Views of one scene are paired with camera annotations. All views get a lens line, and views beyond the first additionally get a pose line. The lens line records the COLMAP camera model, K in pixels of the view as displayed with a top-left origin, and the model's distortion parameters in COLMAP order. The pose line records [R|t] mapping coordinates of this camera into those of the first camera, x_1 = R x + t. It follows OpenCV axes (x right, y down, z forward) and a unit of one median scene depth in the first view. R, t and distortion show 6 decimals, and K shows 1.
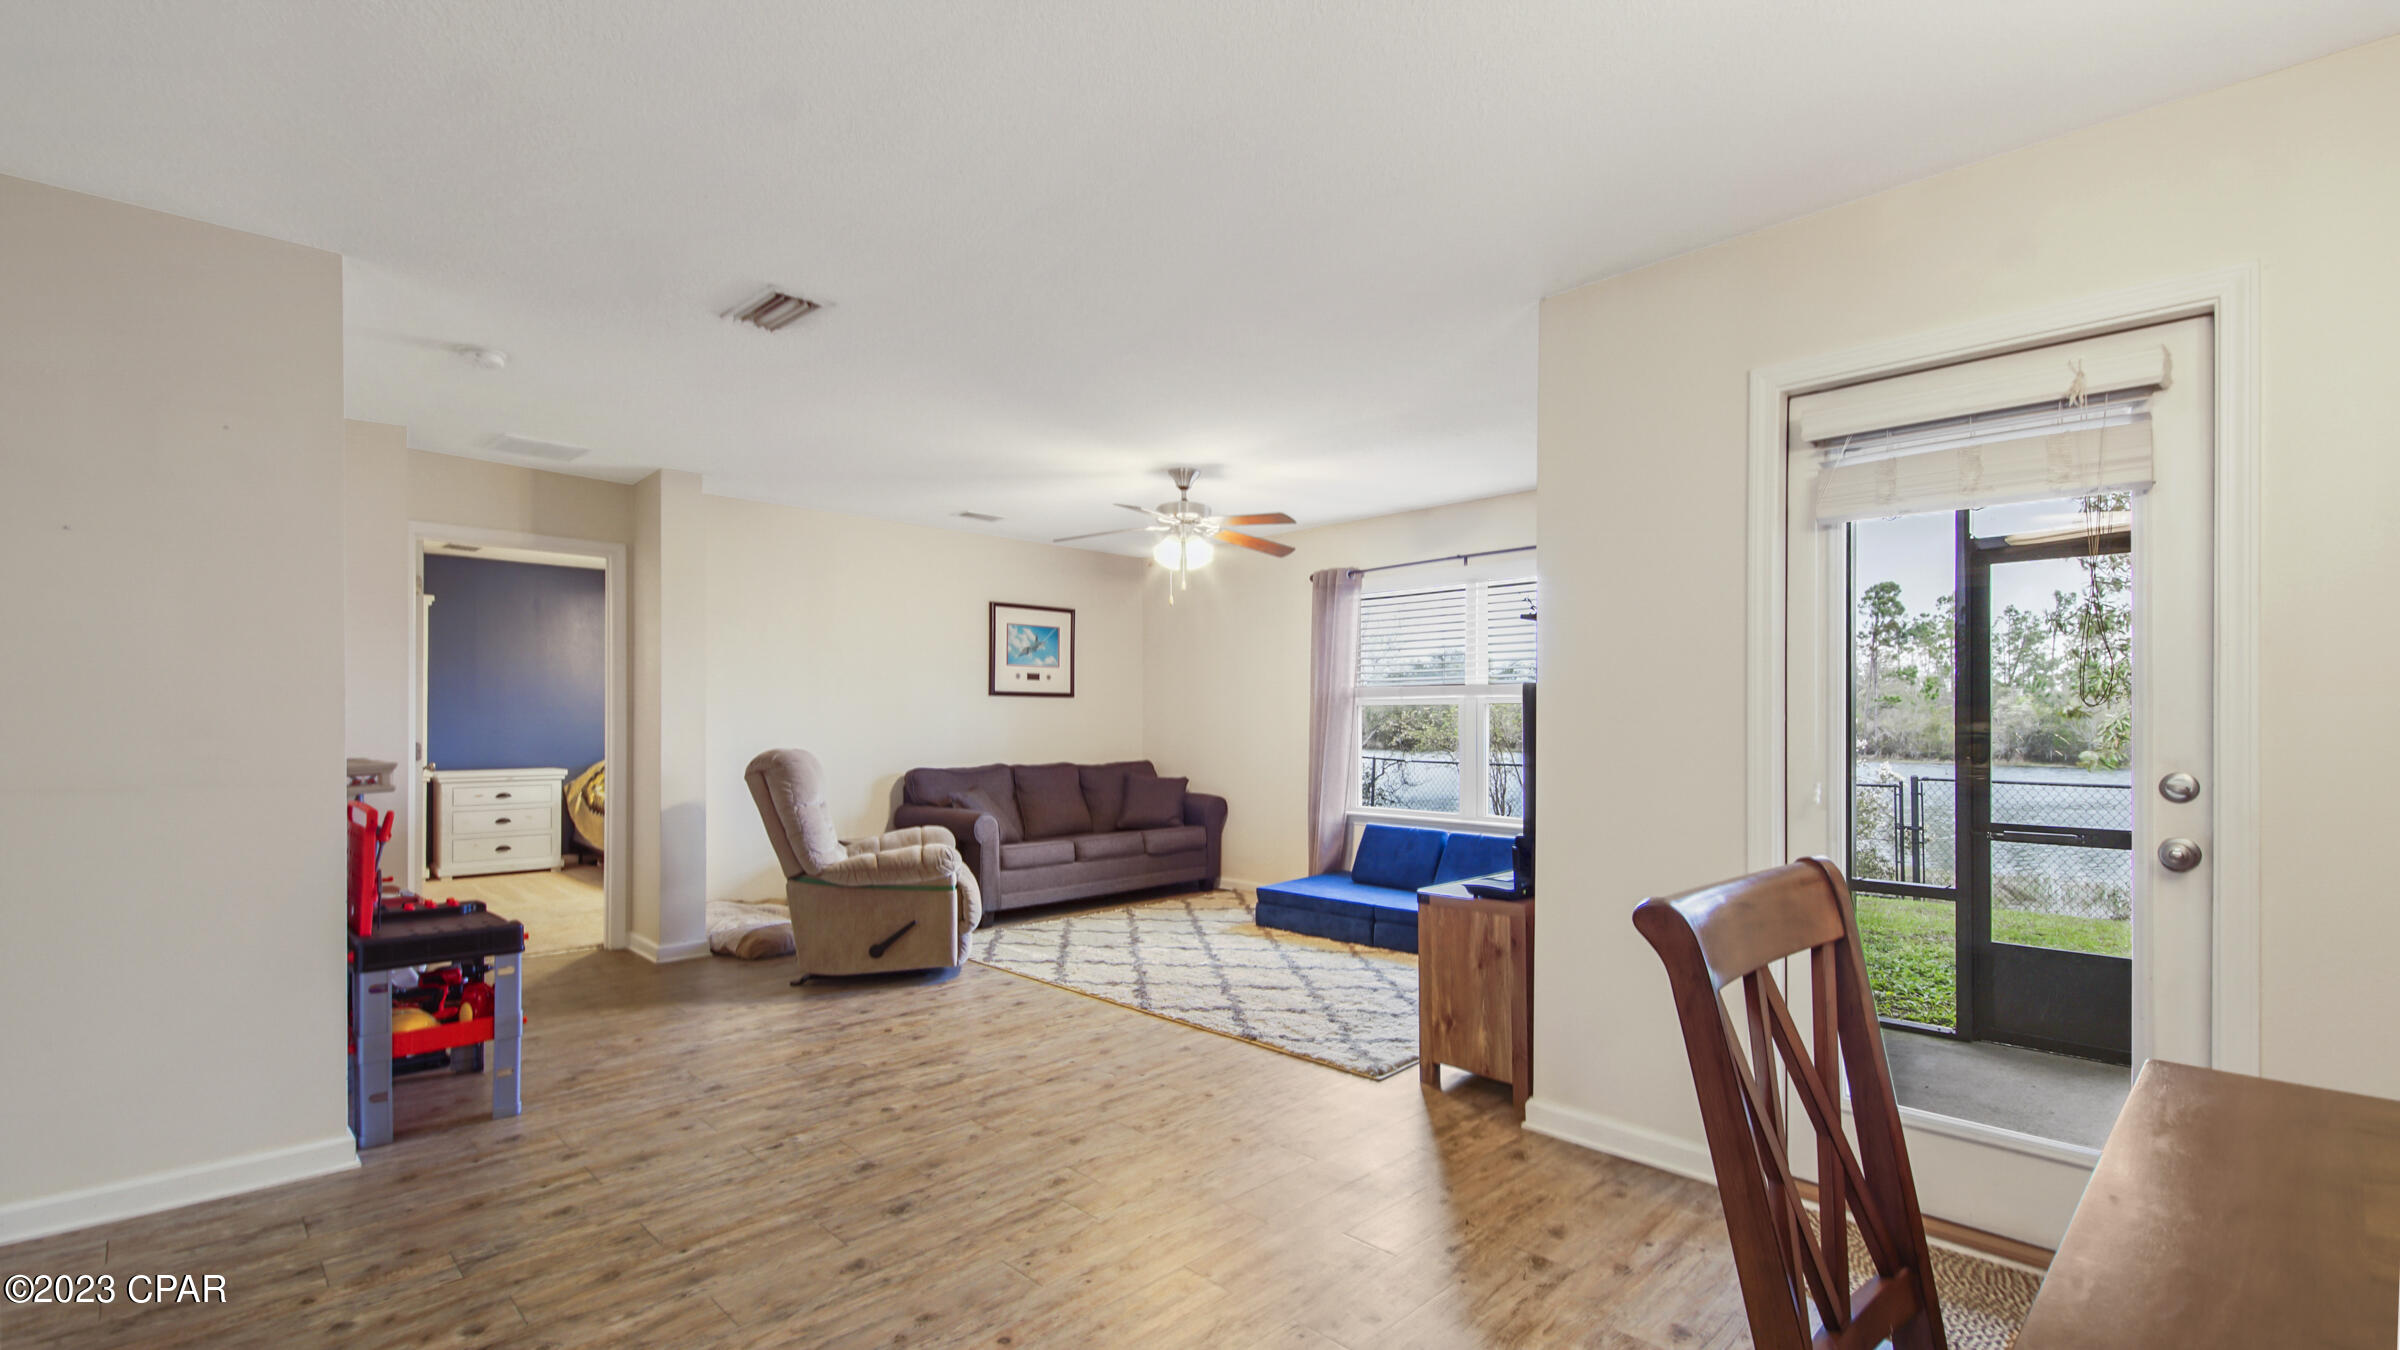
lens RADIAL K [[1070.8, 0, 1204.0], [0, 1070.8, 715.7], [0, 0, 1]] dist [0.047702, -0.028706]
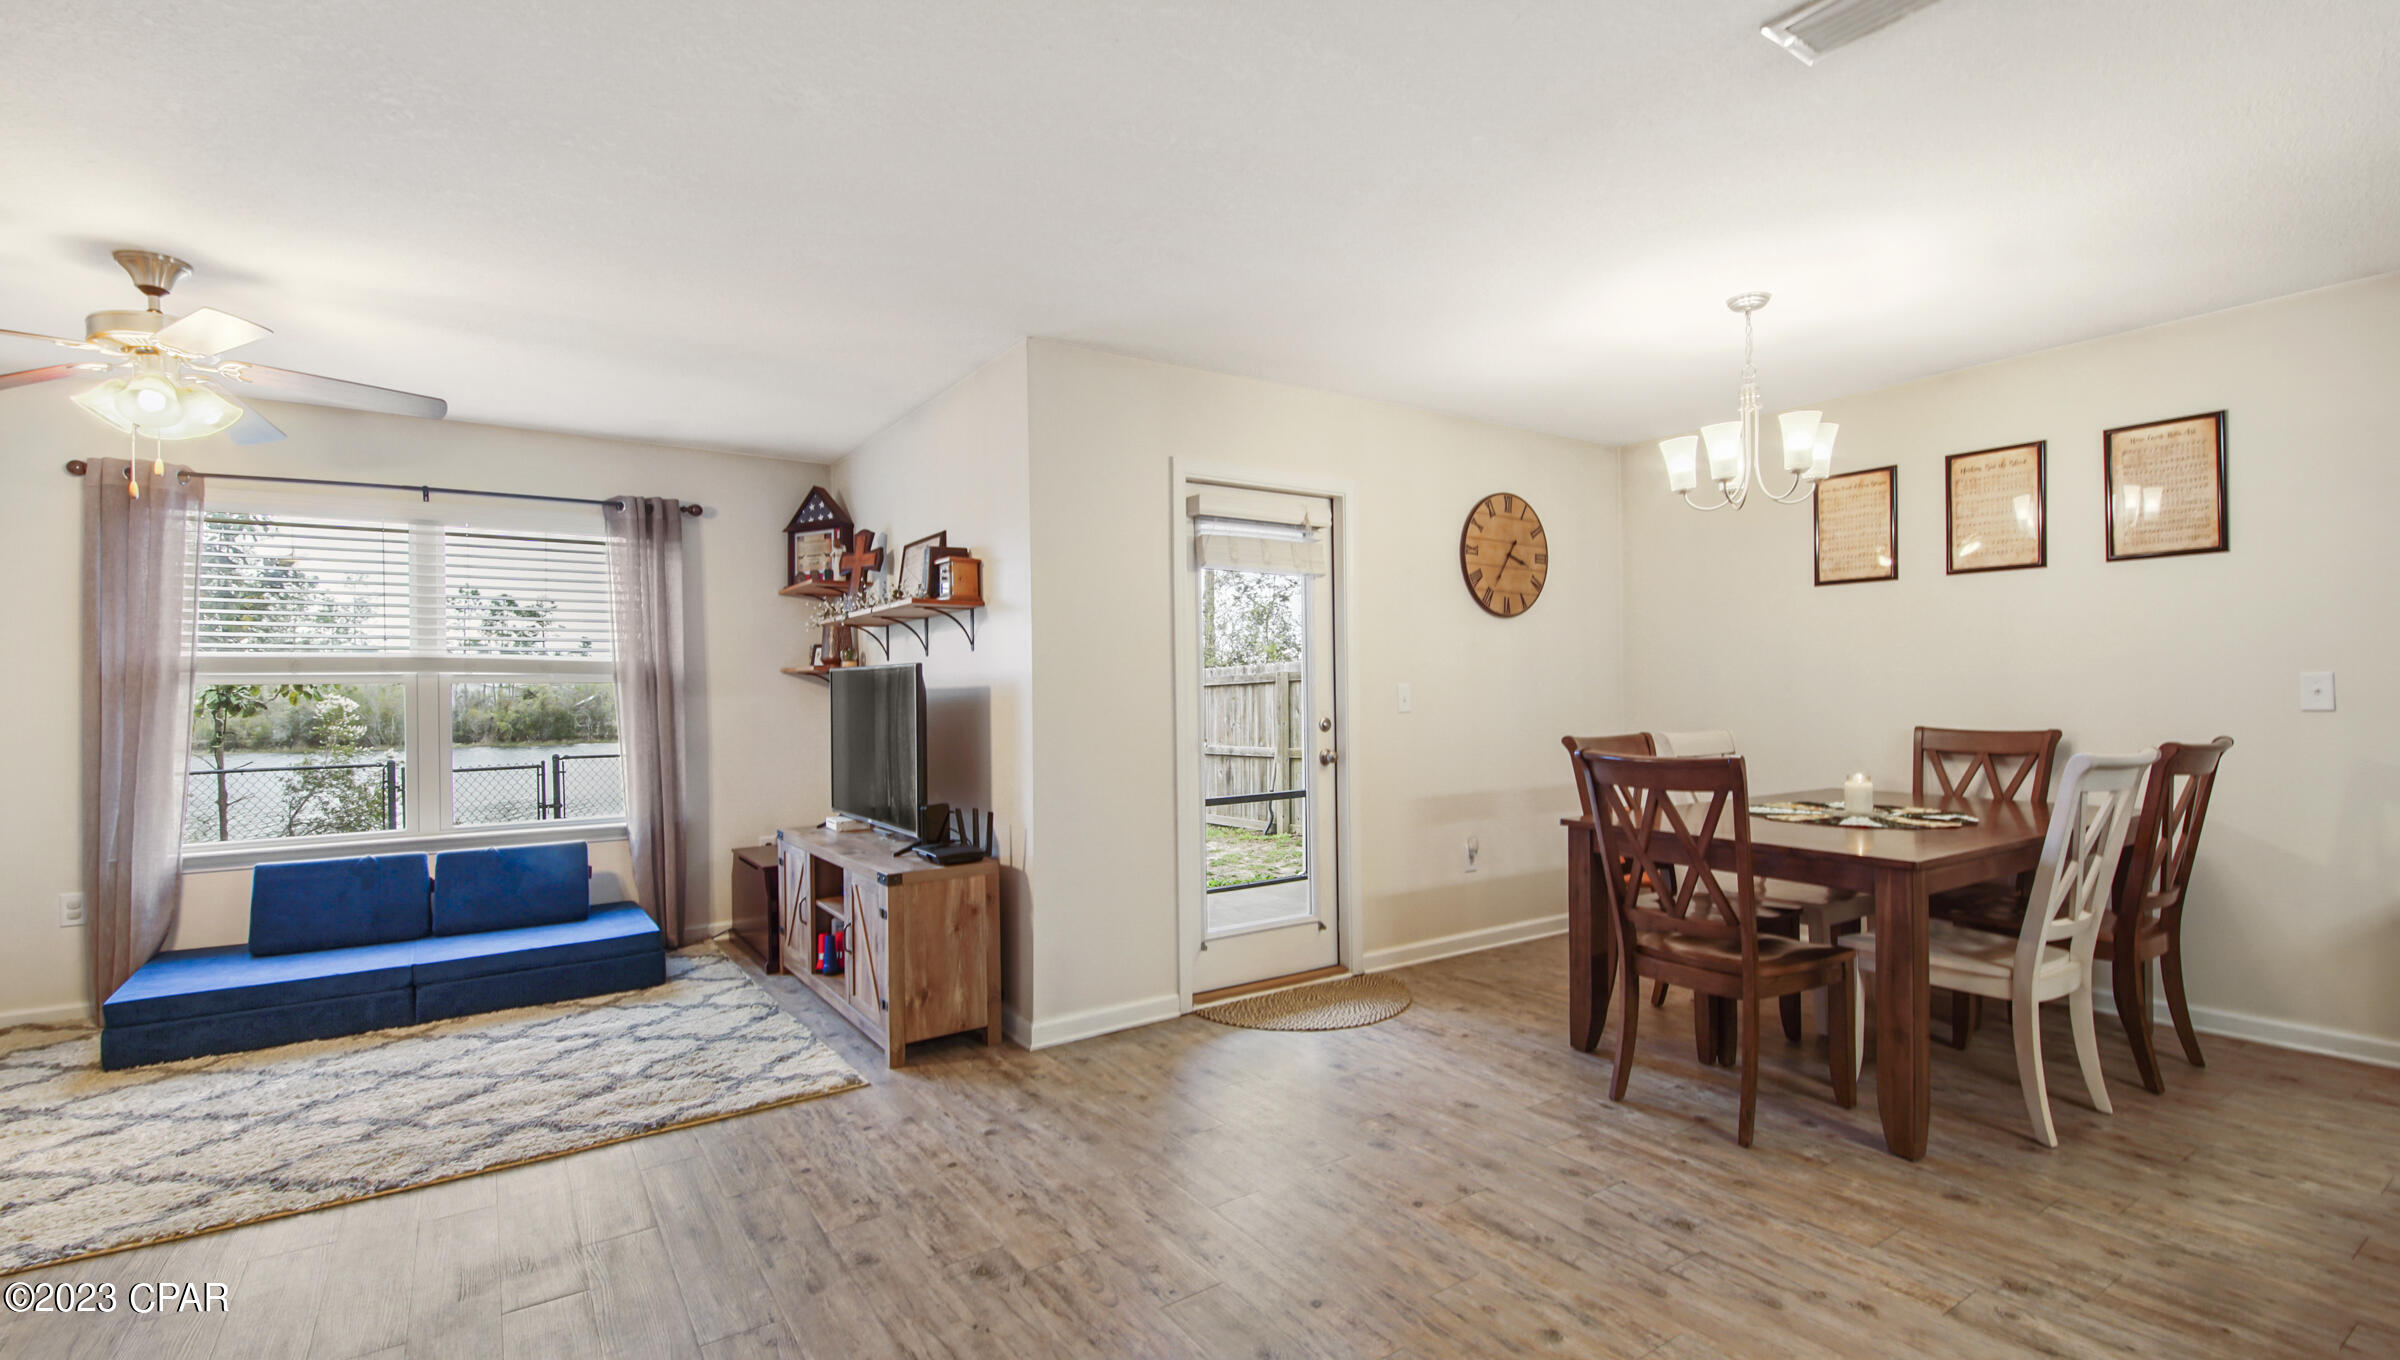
lens RADIAL K [[1065.2, 0, 1210.1], [0, 1065.2, 690.7], [0, 0, 1]] dist [0.037570, -0.023111]
pose [[0.172098, -0.001900, 0.985078, -0.494540], [0.010821, 0.999941, 0.000038, 0.000281], [-0.985020, 0.010653, 0.172108, 0.383087]]
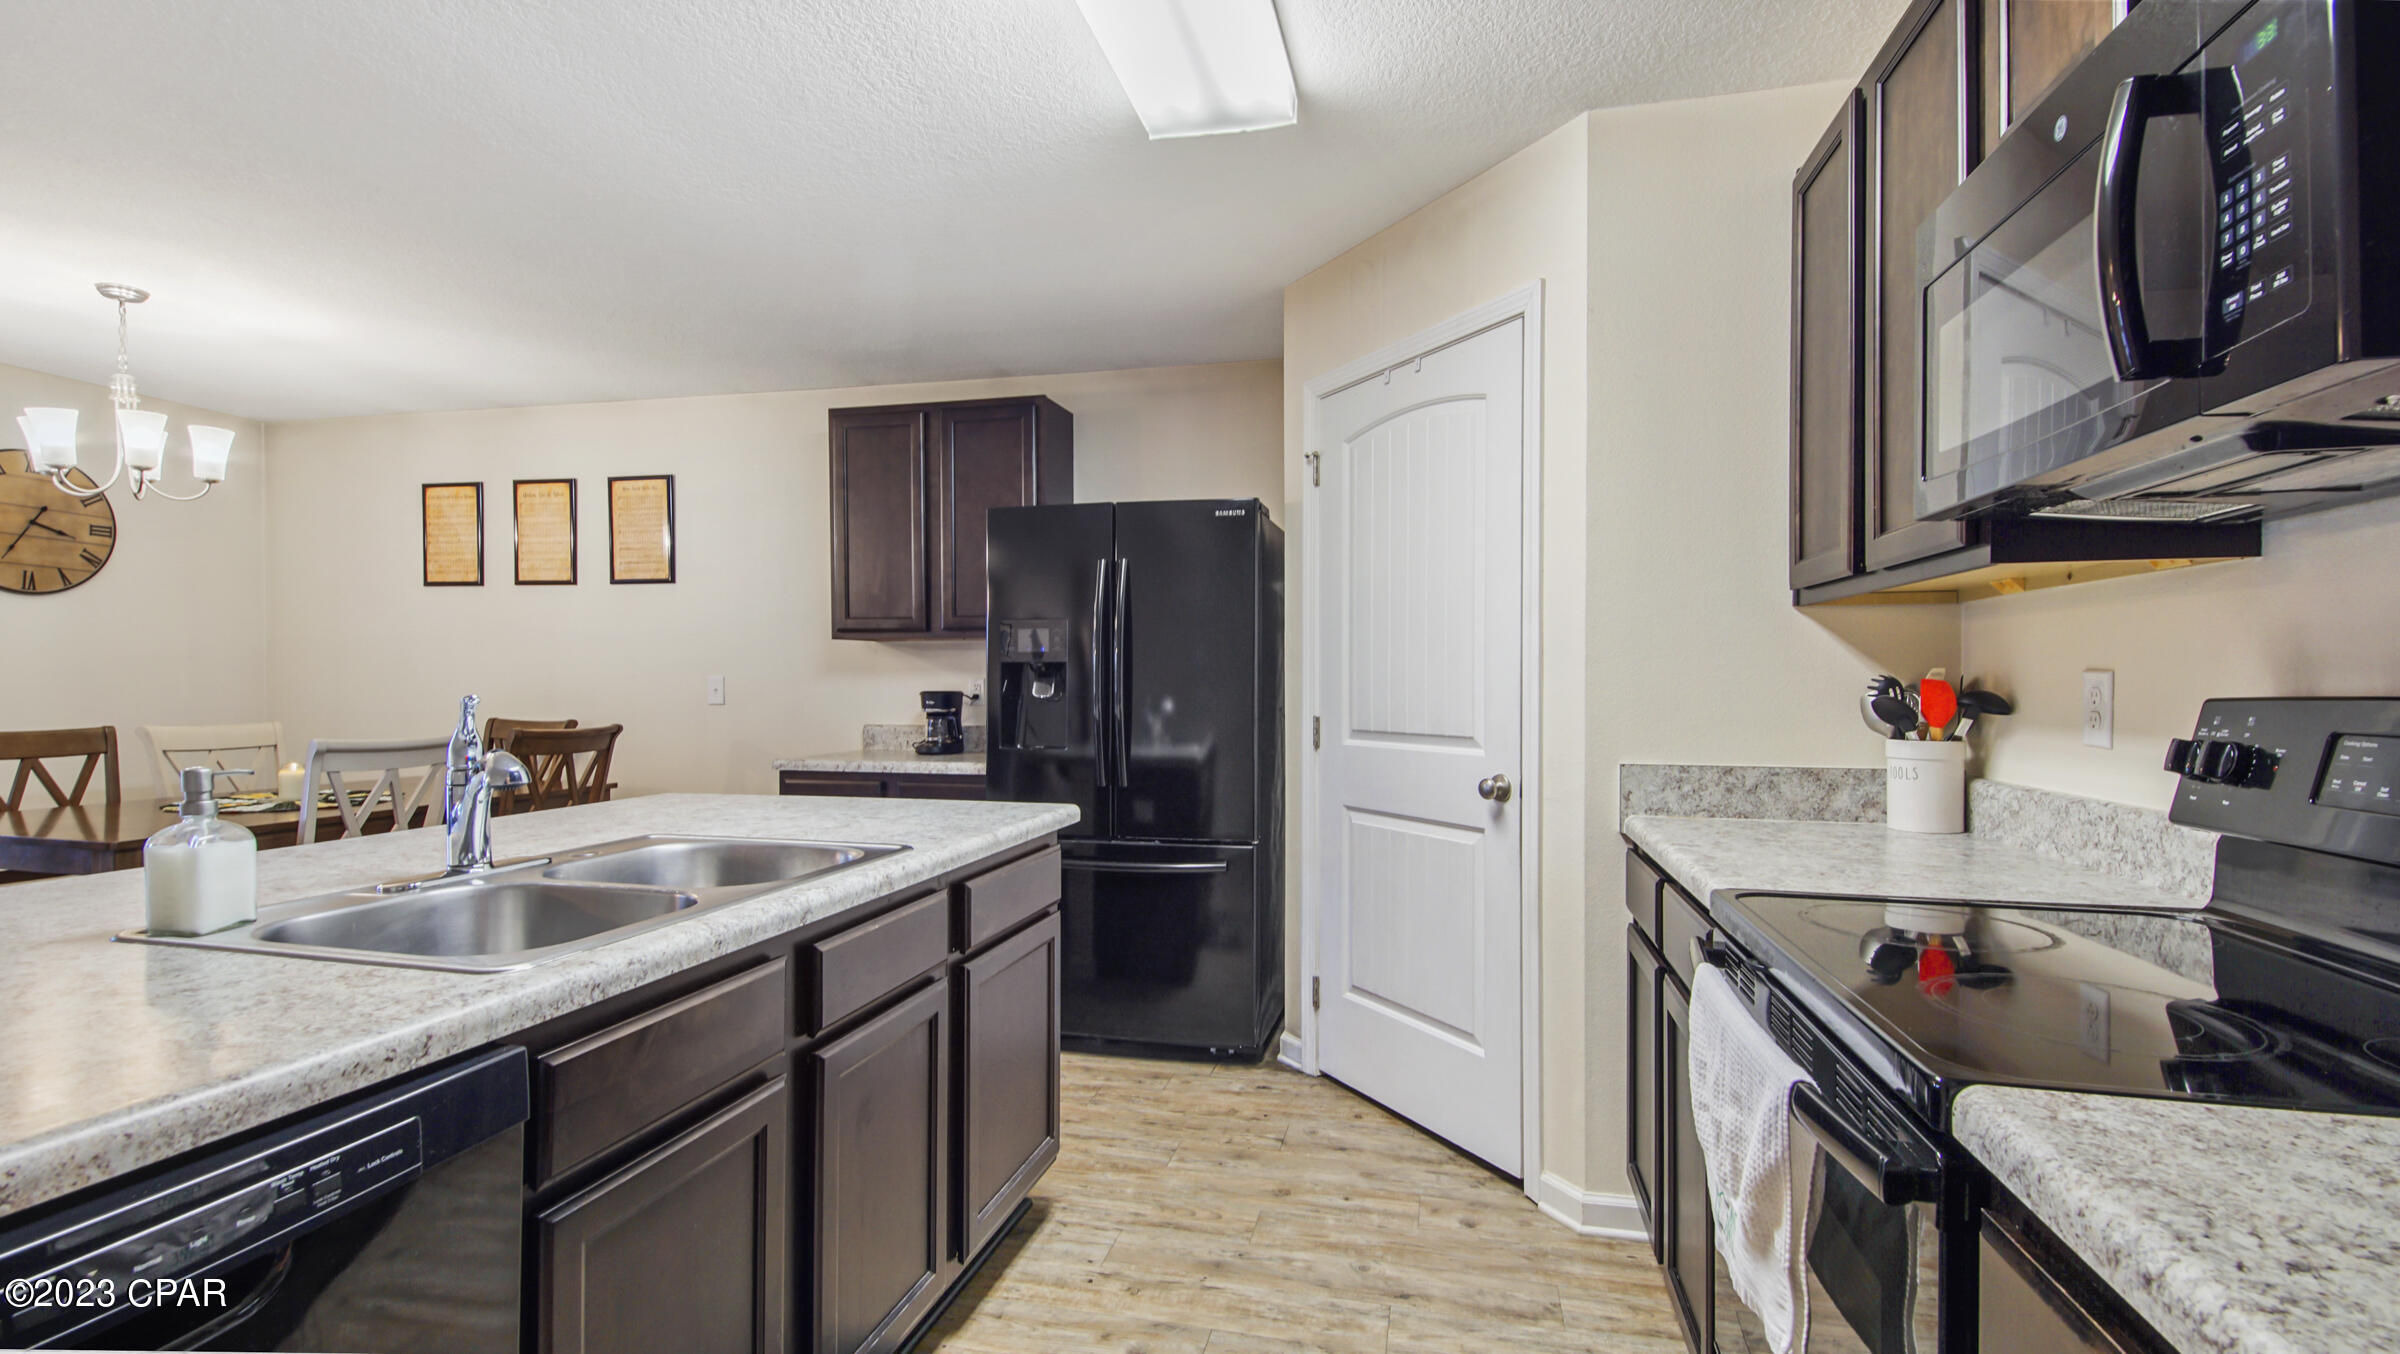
lens RADIAL K [[1054.7, 0, 1206.3], [0, 1054.7, 701.4], [0, 0, 1]] dist [0.047264, -0.027433]
pose [[-0.541252, -0.019769, 0.840628, -0.707364], [-0.007817, 0.999799, 0.018480, -0.002381], [-0.840824, 0.003431, -0.541298, -0.046684]]
